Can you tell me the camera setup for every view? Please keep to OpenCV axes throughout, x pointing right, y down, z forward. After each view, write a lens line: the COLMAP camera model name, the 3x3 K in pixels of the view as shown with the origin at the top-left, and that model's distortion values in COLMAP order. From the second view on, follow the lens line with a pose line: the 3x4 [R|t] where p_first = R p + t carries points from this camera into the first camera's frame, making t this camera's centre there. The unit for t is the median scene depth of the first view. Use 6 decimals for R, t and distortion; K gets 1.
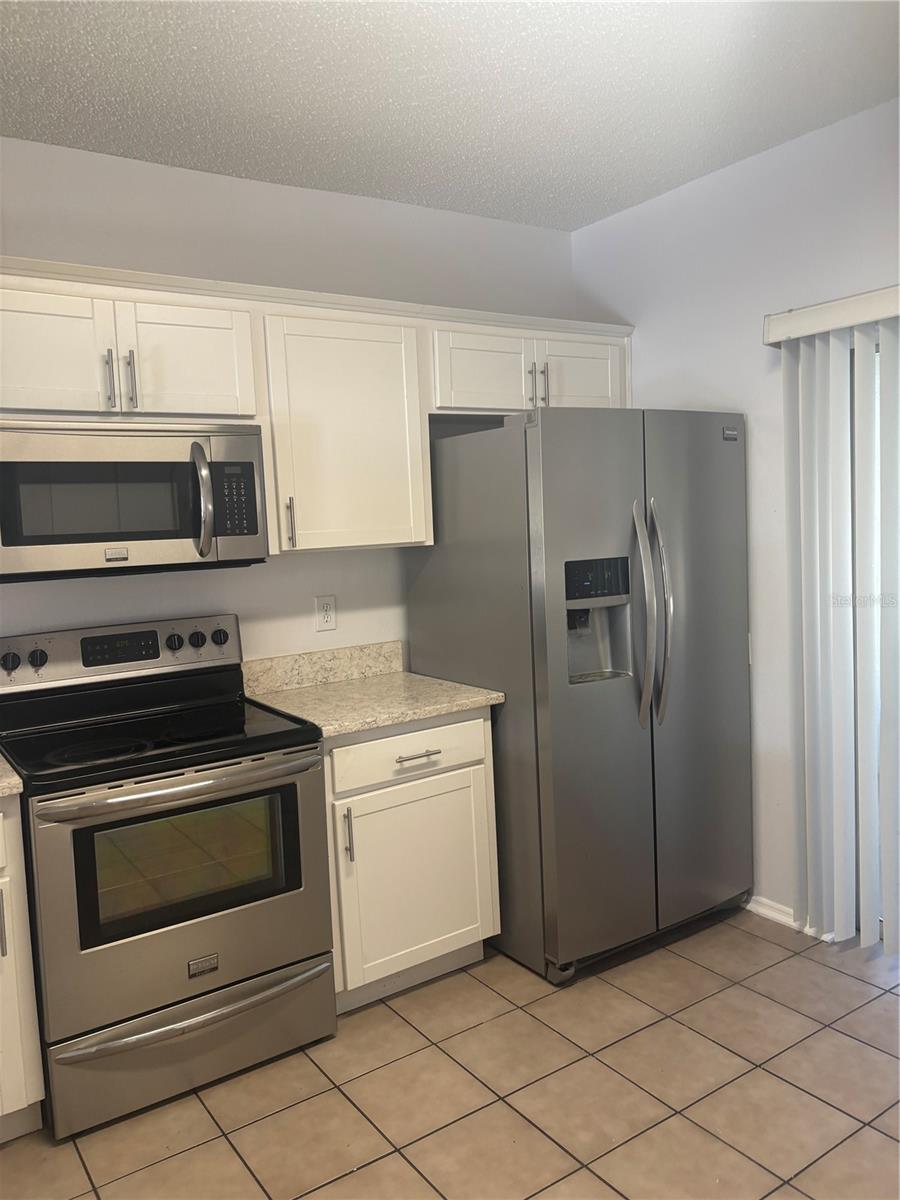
lens RADIAL K [[921.2, 0, 442.4], [0, 921.2, 591.1], [0, 0, 1]] dist [0.044525, -0.052170]
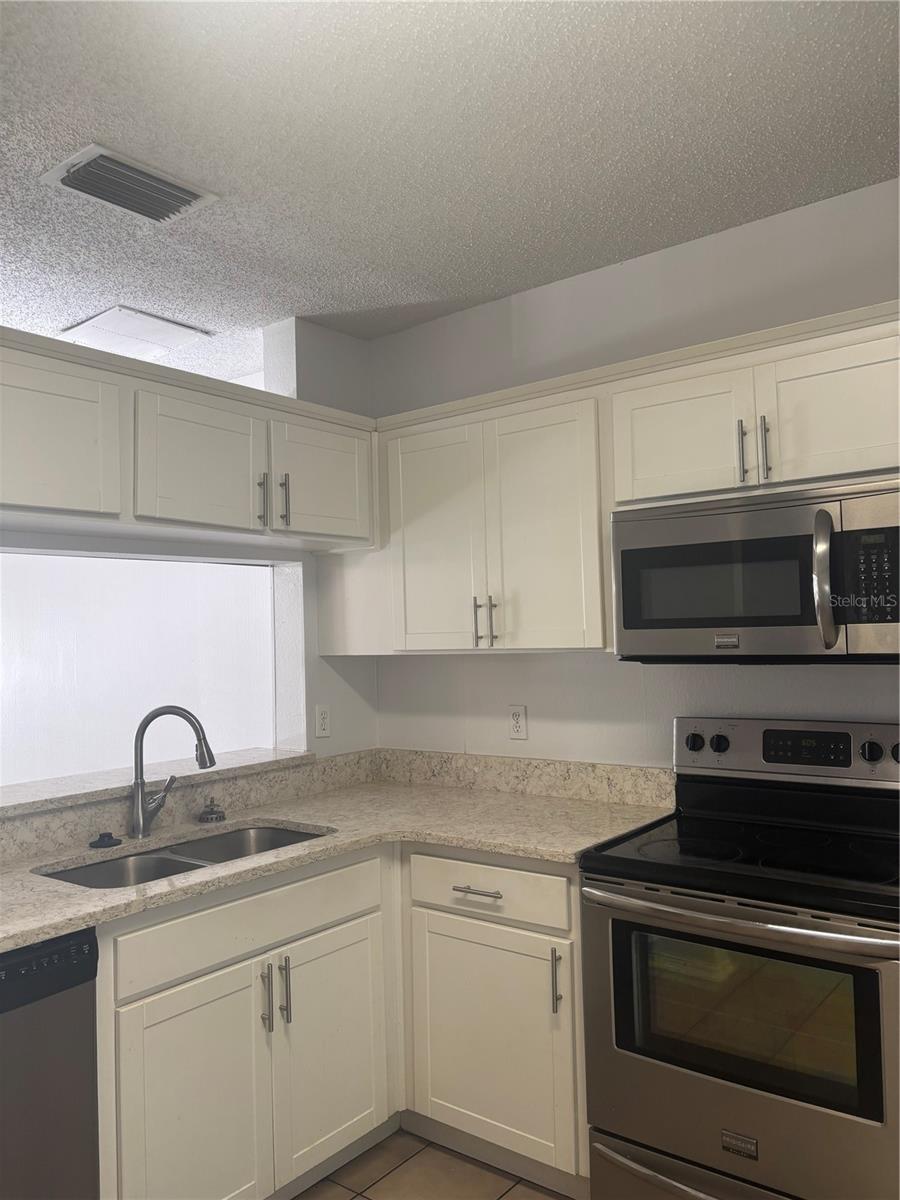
lens RADIAL K [[921.2, 0, 442.4], [0, 921.2, 591.1], [0, 0, 1]] dist [0.044525, -0.052170]
pose [[0.304061, -0.005520, -0.952636, 0.394908], [-0.061145, 0.997808, -0.025298, -0.043923], [0.950688, 0.065941, 0.303057, 0.407079]]
